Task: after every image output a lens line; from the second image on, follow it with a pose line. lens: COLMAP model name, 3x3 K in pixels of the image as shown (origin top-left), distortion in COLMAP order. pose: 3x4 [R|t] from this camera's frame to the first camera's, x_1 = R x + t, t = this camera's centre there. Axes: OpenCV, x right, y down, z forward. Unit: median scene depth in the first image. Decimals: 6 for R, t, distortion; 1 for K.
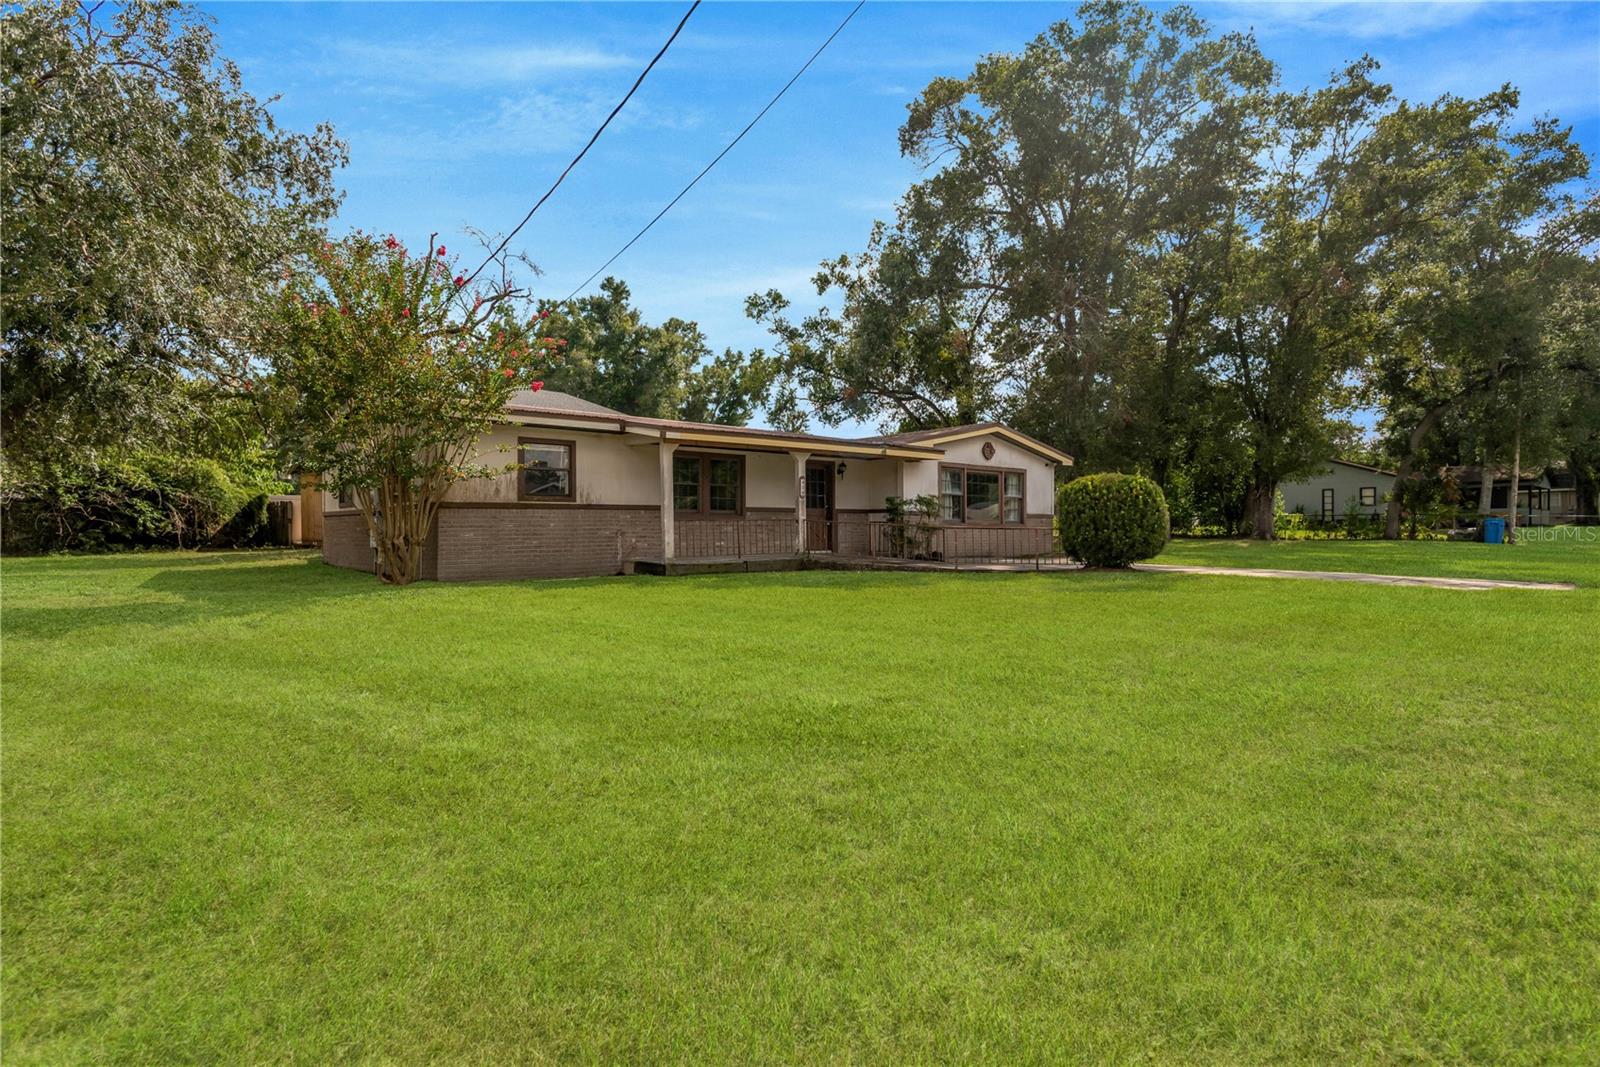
lens RADIAL K [[864.2, 0, 808.0], [0, 864.2, 530.8], [0, 0, 1]] dist [0.031675, 0.000274]
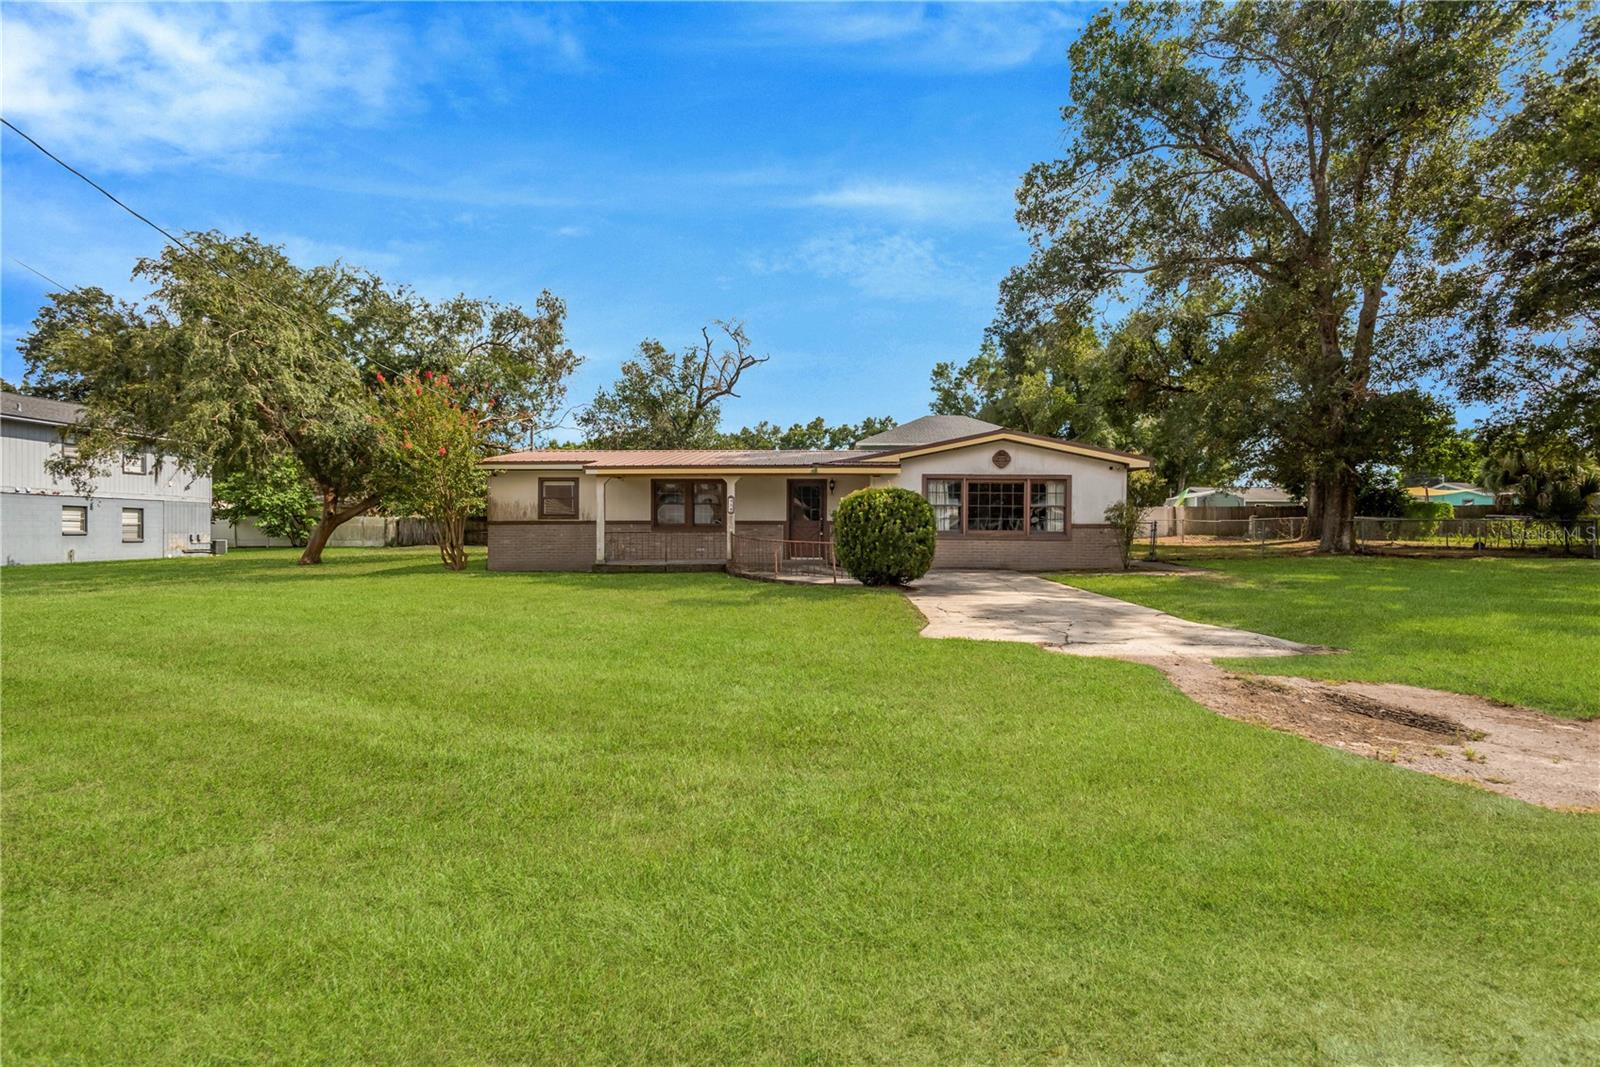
lens RADIAL K [[748.6, 0, 800.0], [0, 748.6, 533.5], [0, 0, 1]] dist [0.016783, -0.007119]
pose [[0.711333, 0.010175, -0.702781, 0.652169], [-0.004543, 0.999941, 0.009878, -0.017677], [0.702840, -0.003834, 0.711338, 0.266624]]
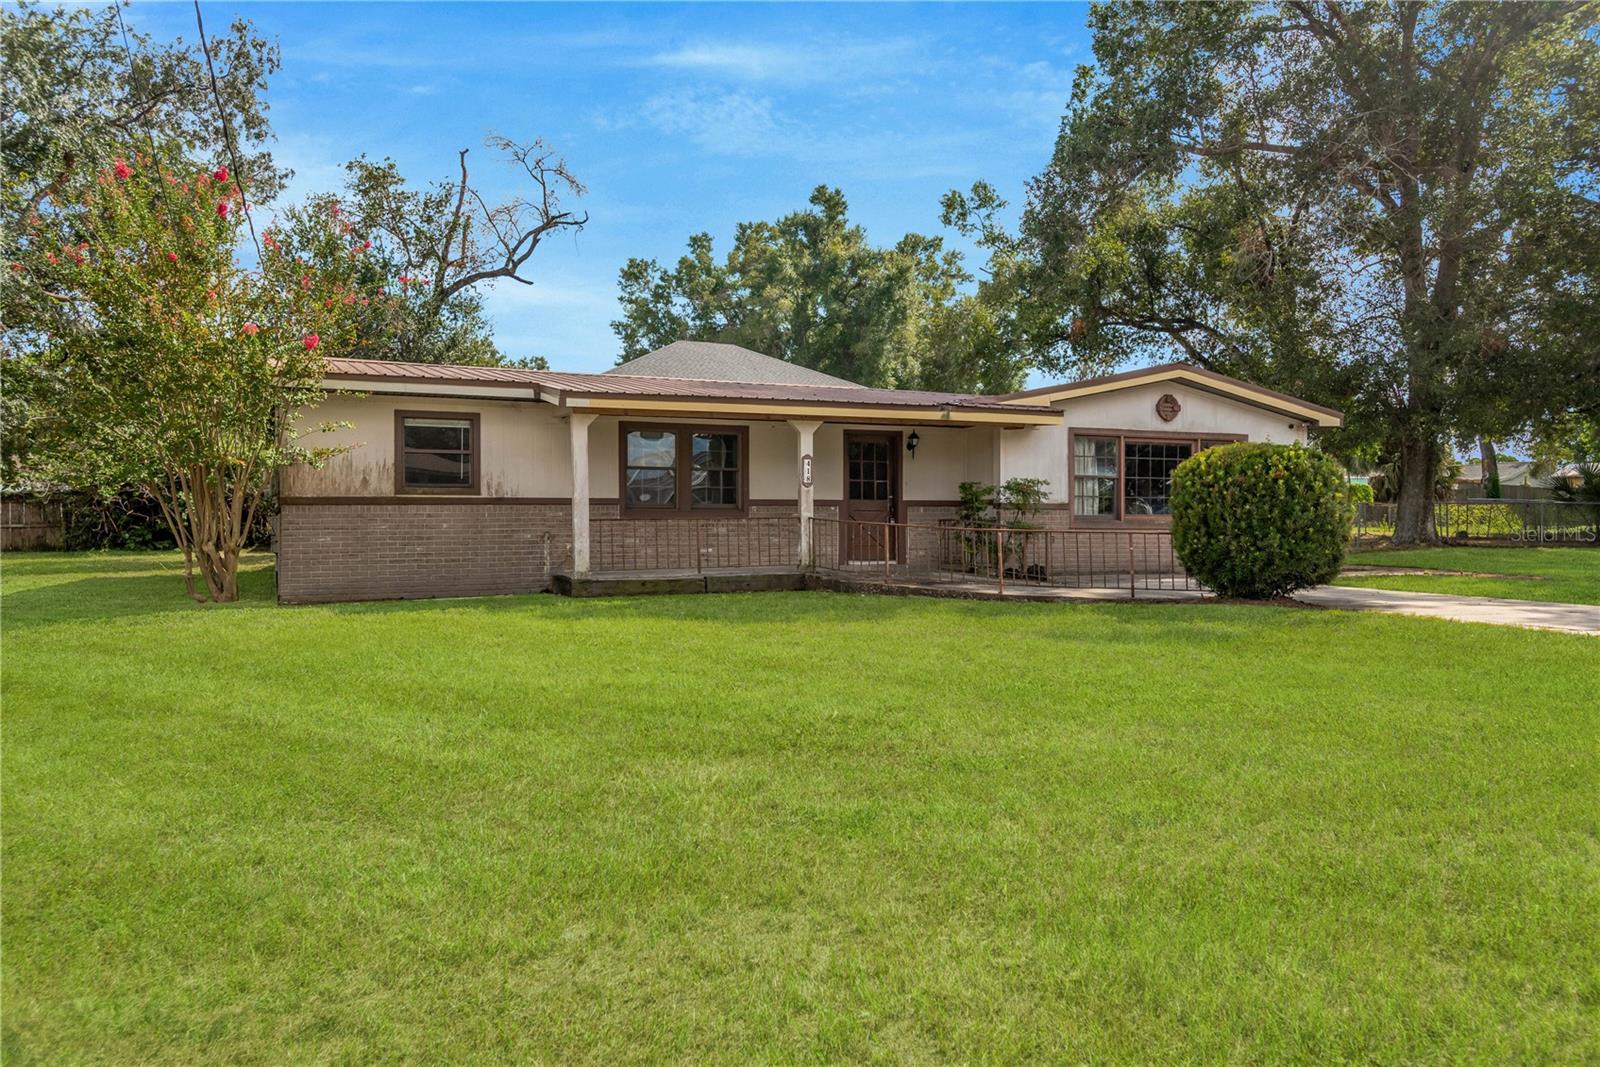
lens RADIAL K [[1170.8, 0, 800.0], [0, 1170.8, 533.5], [0, 0, 1]] dist [0.067402, -0.000087]
pose [[0.948622, 0.004673, -0.316377, 0.234431], [-0.001749, 0.999953, 0.009526, -0.007388], [0.316406, -0.008484, 0.948586, 0.087596]]
